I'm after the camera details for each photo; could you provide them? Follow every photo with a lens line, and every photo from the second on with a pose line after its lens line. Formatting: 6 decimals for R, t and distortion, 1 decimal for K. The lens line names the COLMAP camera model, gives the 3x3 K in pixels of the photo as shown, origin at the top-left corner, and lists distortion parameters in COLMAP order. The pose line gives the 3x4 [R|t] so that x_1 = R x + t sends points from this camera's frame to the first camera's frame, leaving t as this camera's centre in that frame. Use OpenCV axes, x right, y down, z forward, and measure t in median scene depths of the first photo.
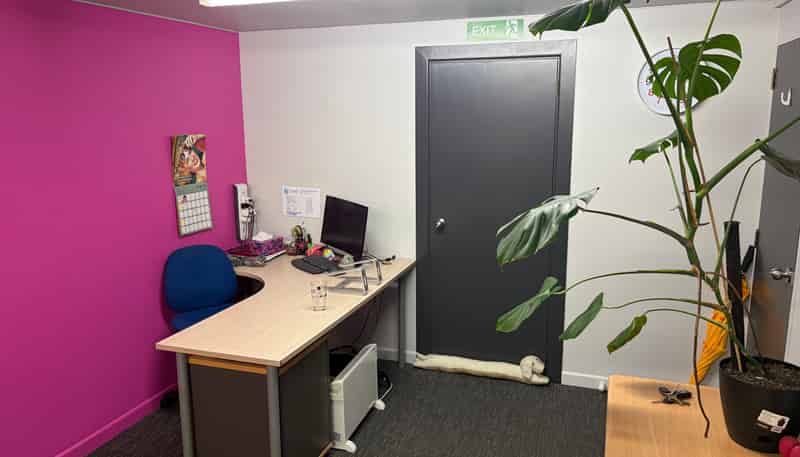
lens RADIAL K [[601.9, 0, 399.9], [0, 601.9, 229.5], [0, 0, 1]] dist [0.030028, -0.010387]
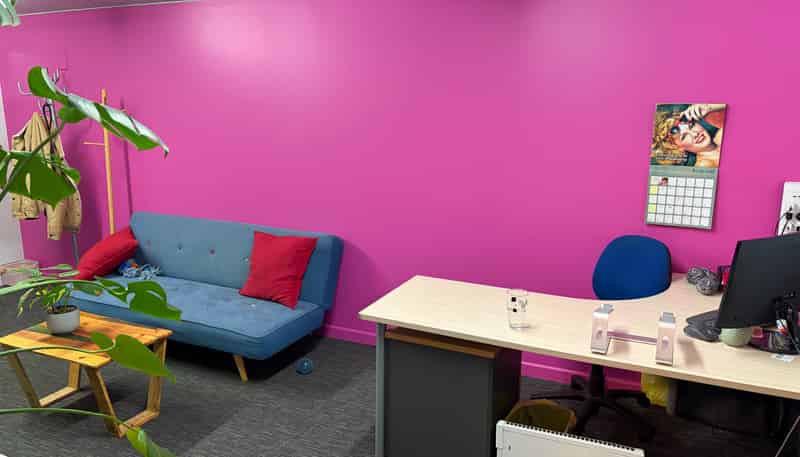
lens RADIAL K [[601.9, 0, 399.3], [0, 601.9, 227.3], [0, 0, 1]] dist [0.030028, -0.010387]
pose [[-0.113298, 0.214195, -0.970198, 0.490707], [-0.186710, 0.954499, 0.232533, -0.114048], [0.975860, 0.207491, -0.068150, 0.704716]]
